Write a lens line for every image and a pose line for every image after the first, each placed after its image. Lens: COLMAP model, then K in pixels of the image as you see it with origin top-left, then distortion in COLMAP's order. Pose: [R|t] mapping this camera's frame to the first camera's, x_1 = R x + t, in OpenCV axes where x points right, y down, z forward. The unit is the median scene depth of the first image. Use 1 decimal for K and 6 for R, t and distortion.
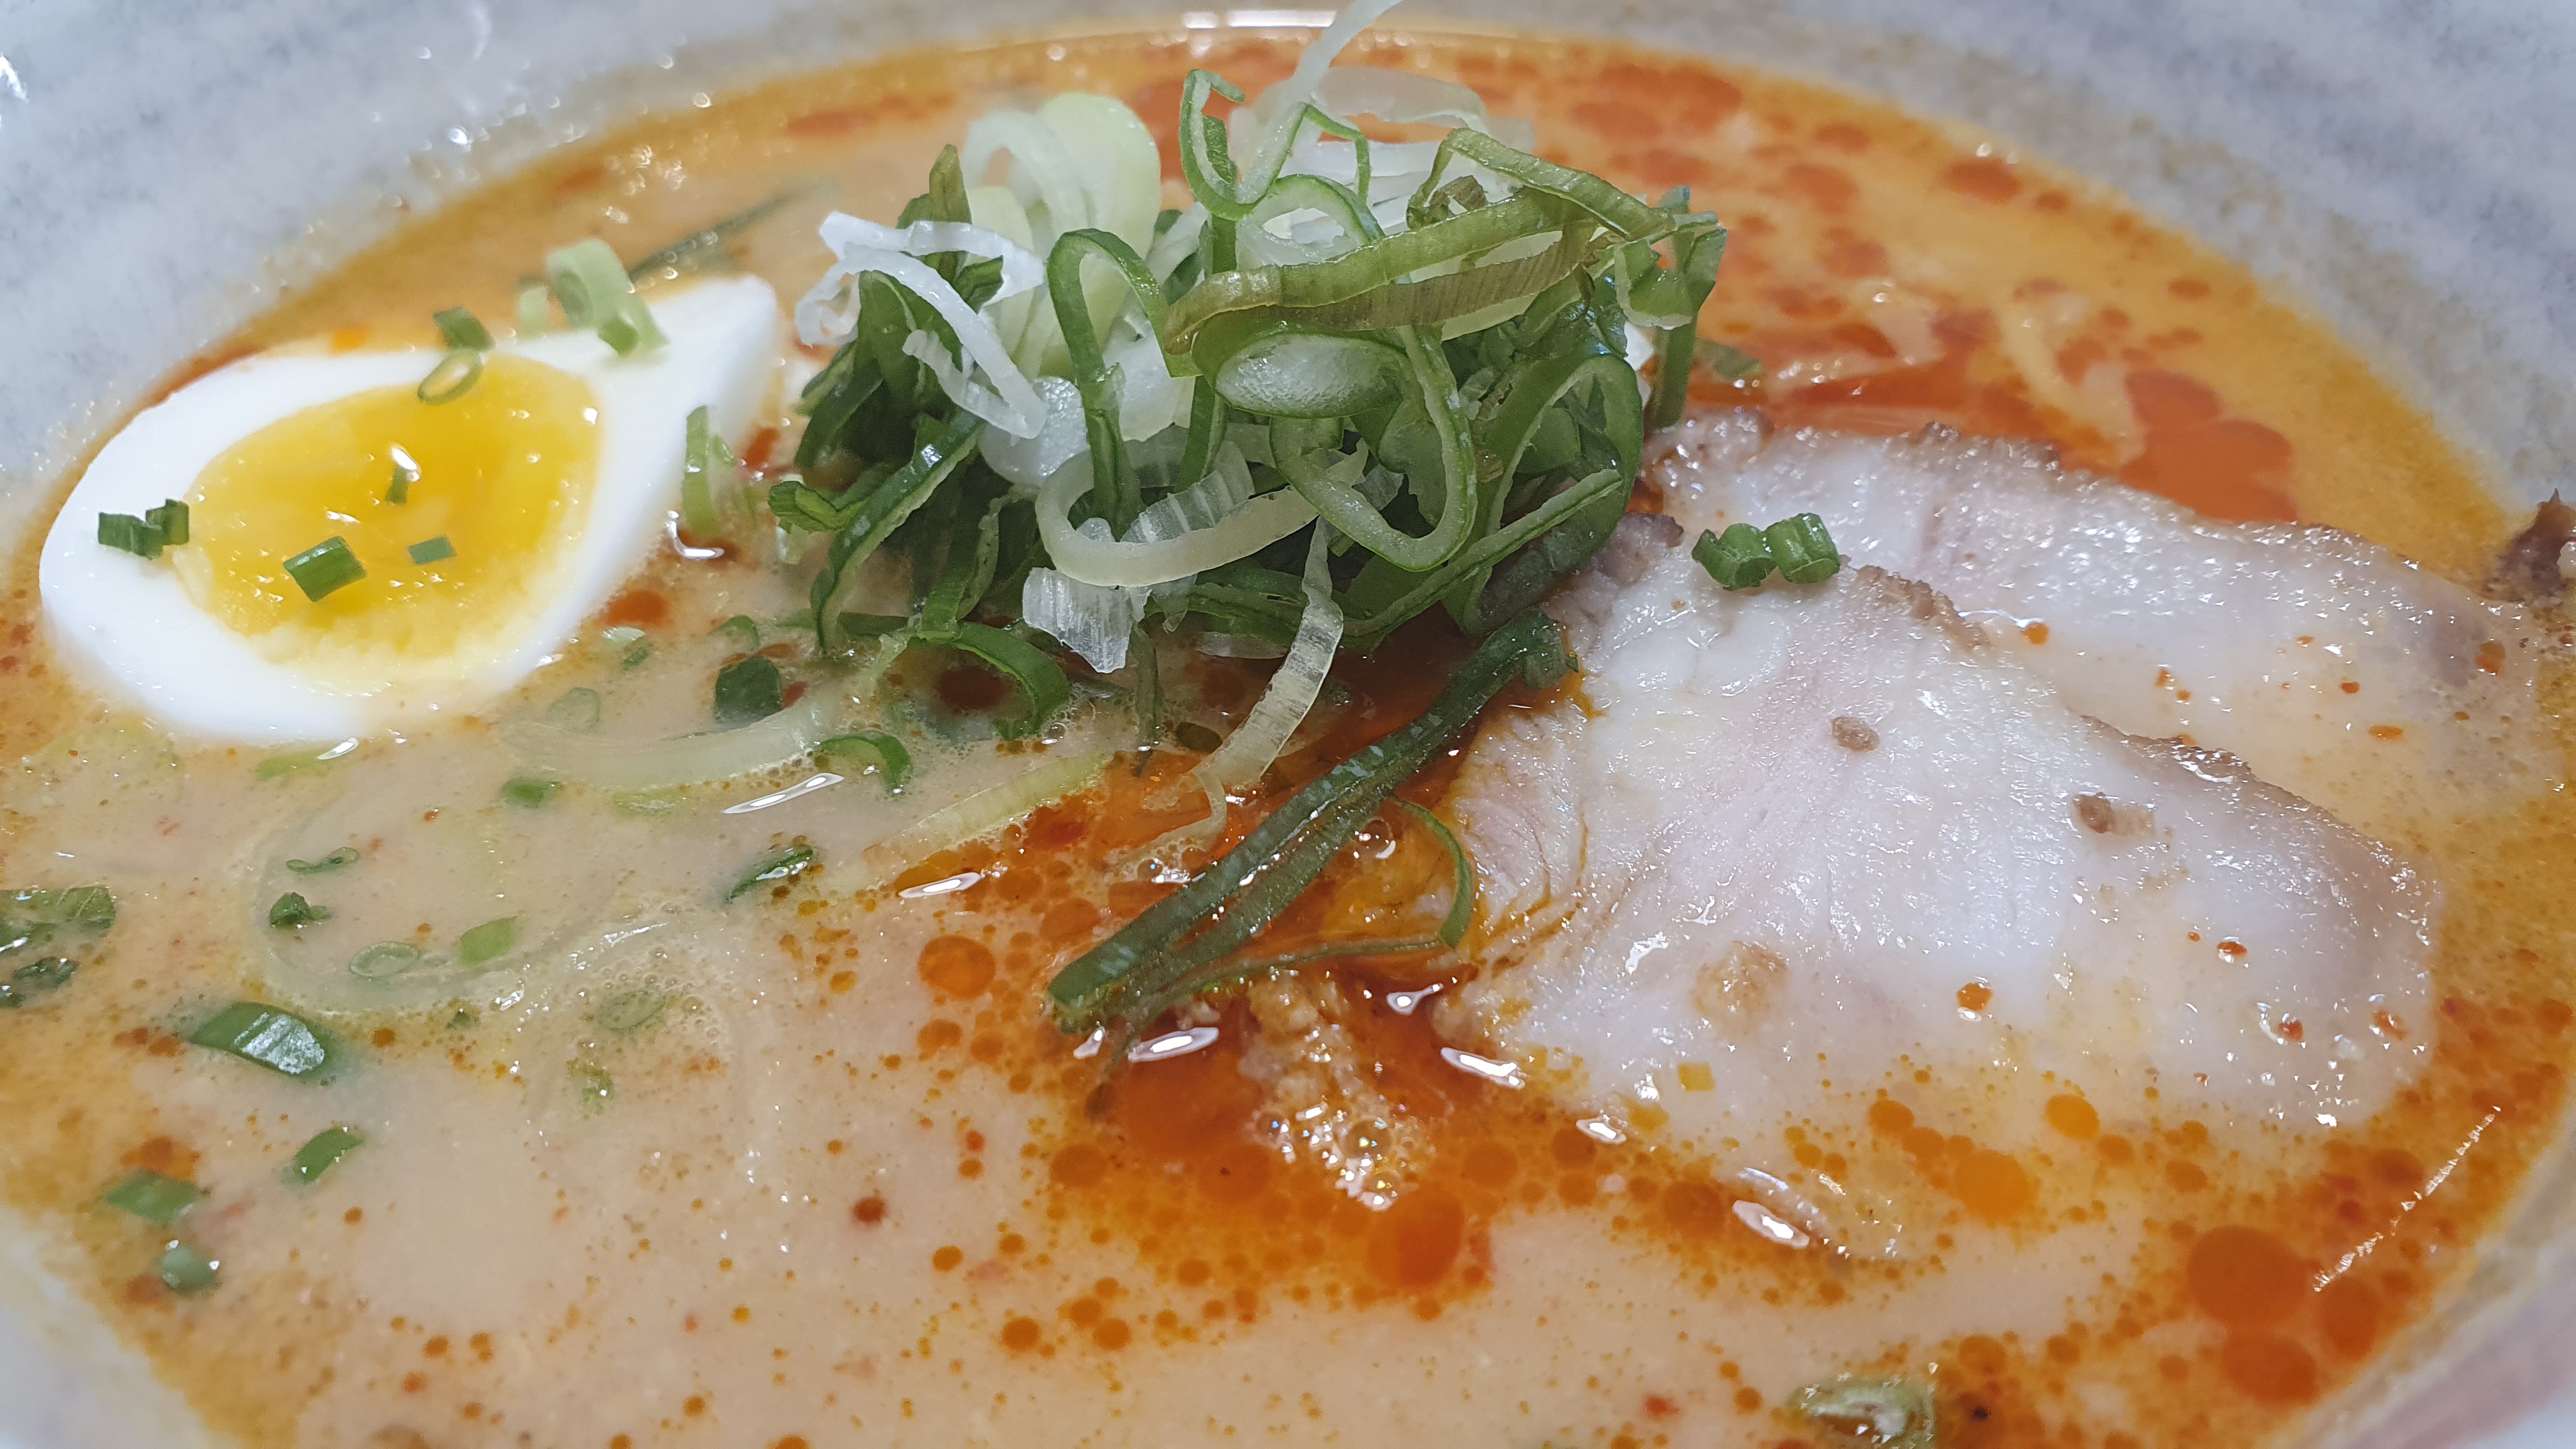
lens RADIAL K [[2007.3, 0, 1123.7], [0, 2007.3, 725.8], [0, 0, 1]] dist [0.023383, -0.074992]
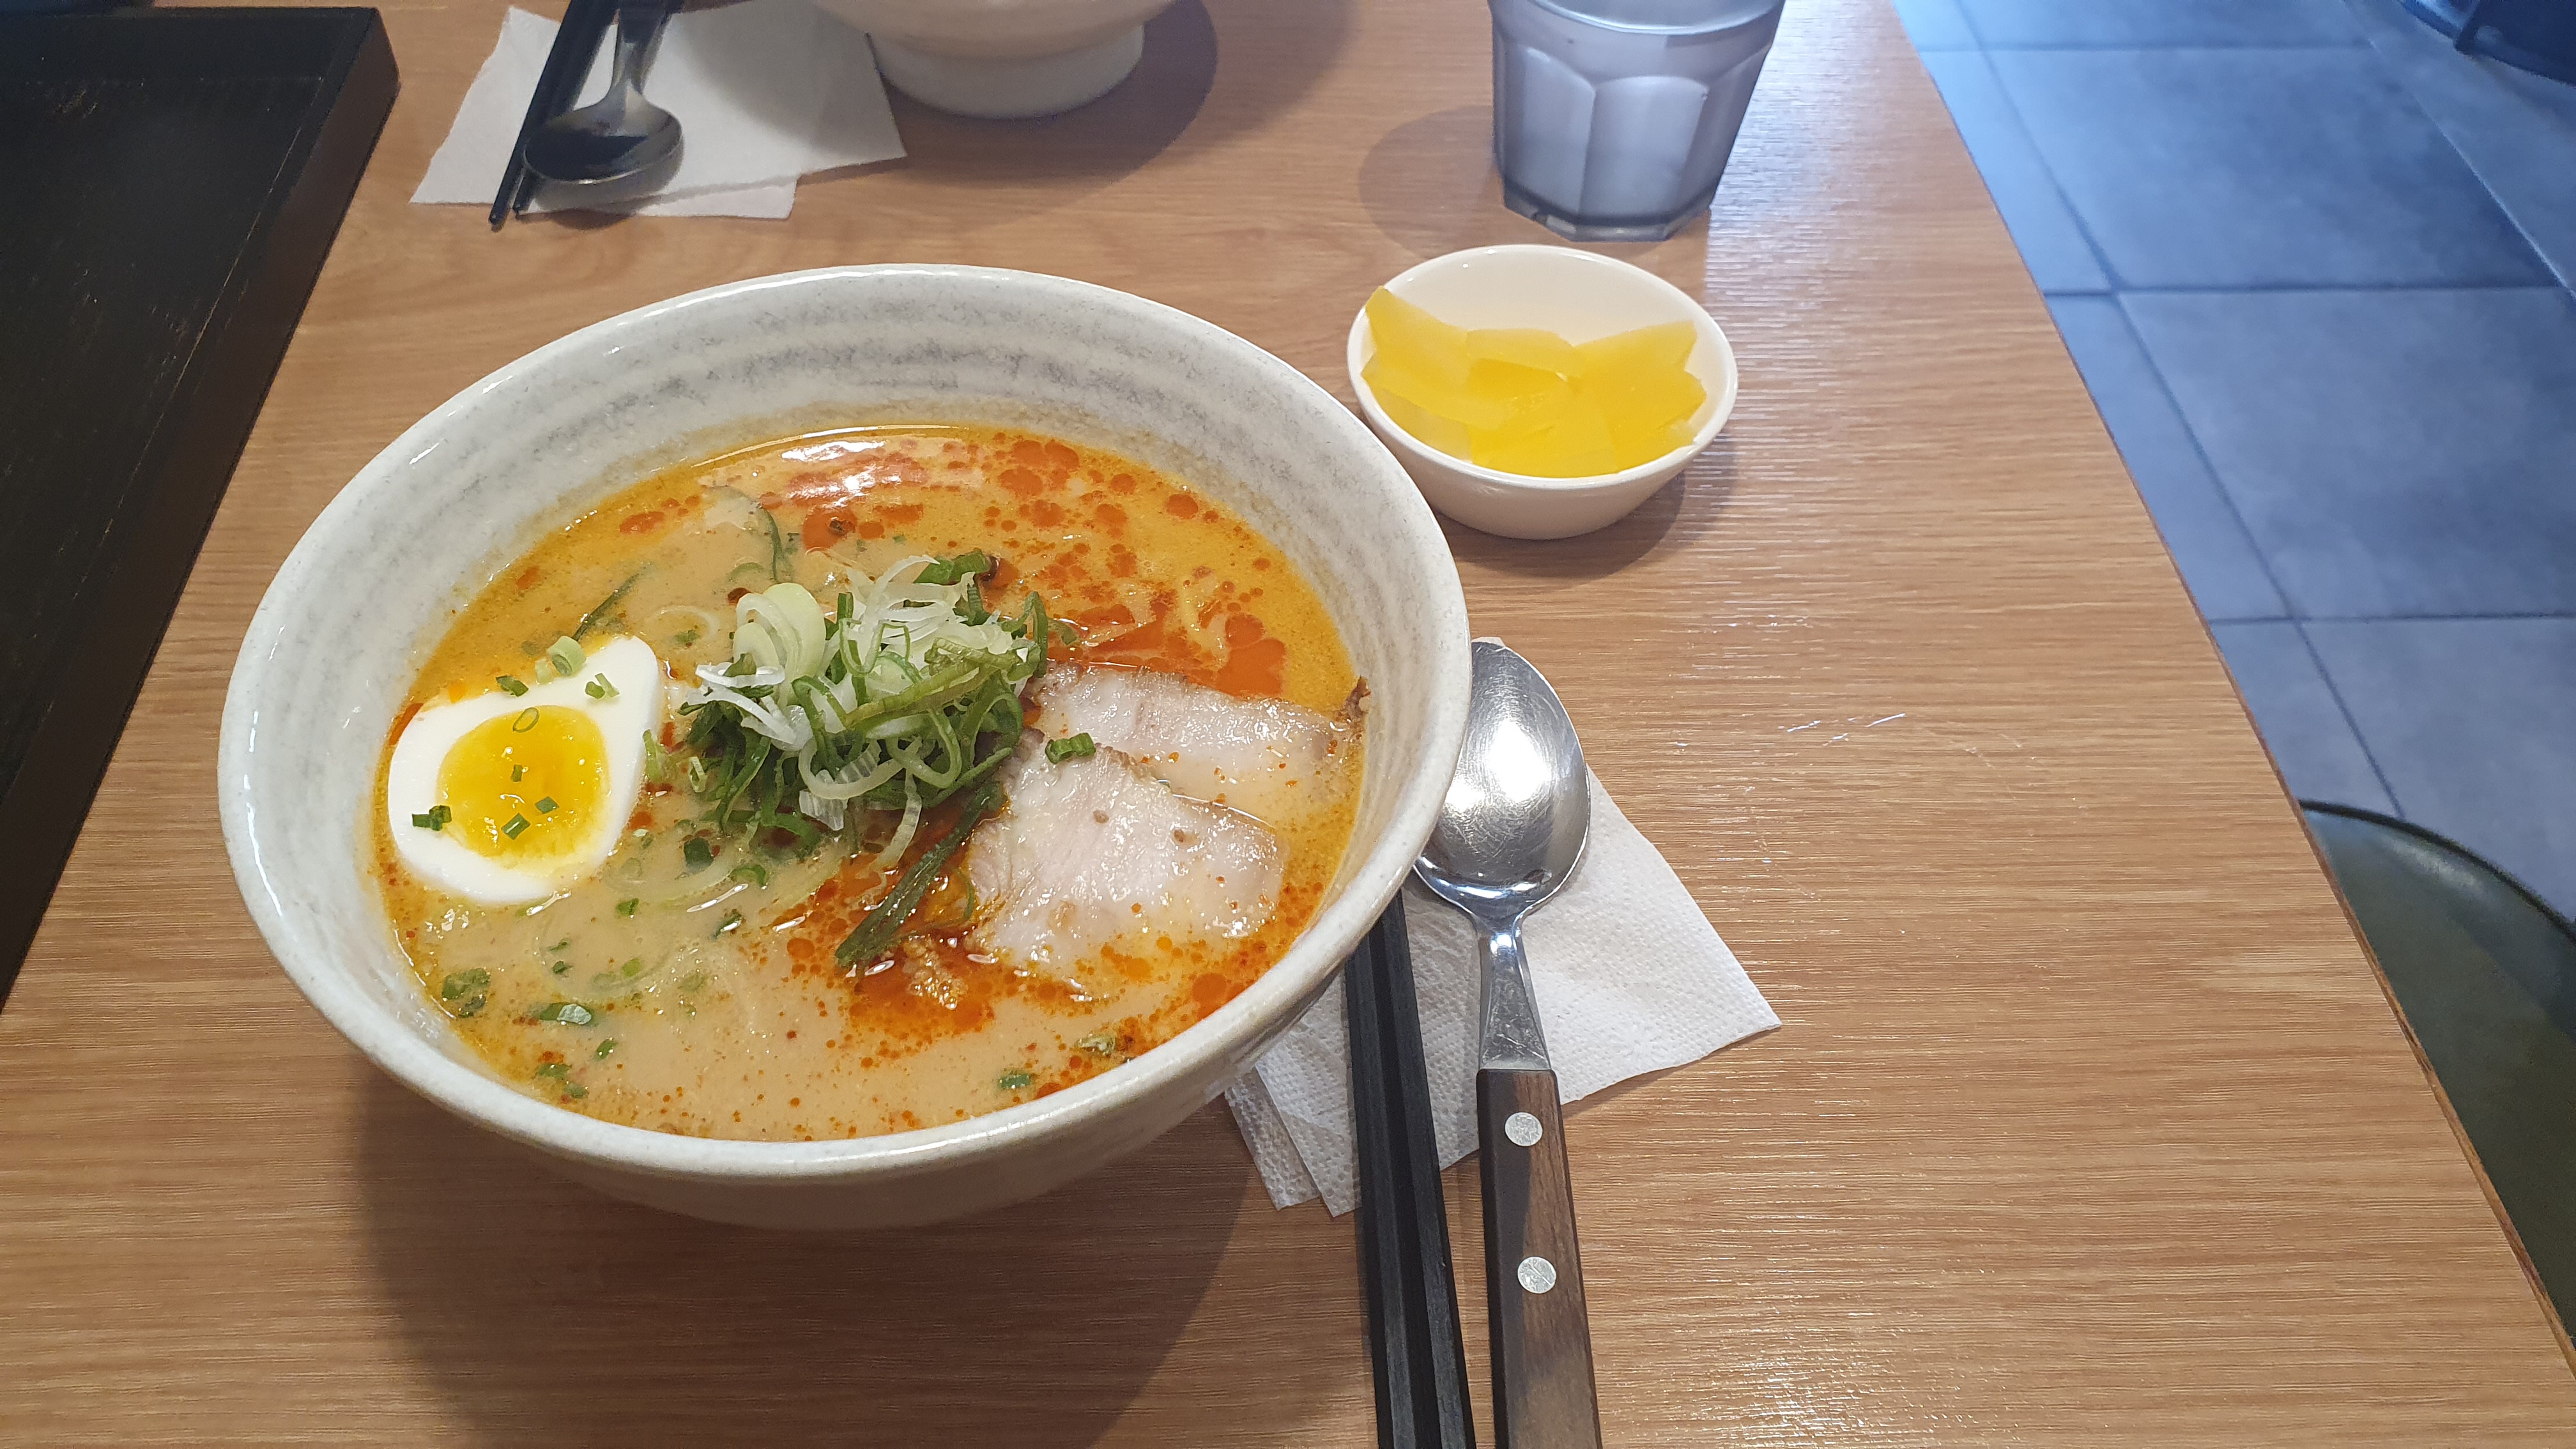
lens RADIAL K [[1993.5, 0, 1226.4], [0, 1993.5, 718.2], [0, 0, 1]] dist [0.056825, -0.141575]
pose [[0.964792, -0.129996, 0.228644, -0.094488], [0.098936, 0.984843, 0.142463, -0.498885], [-0.243698, -0.114826, 0.963030, -1.691072]]
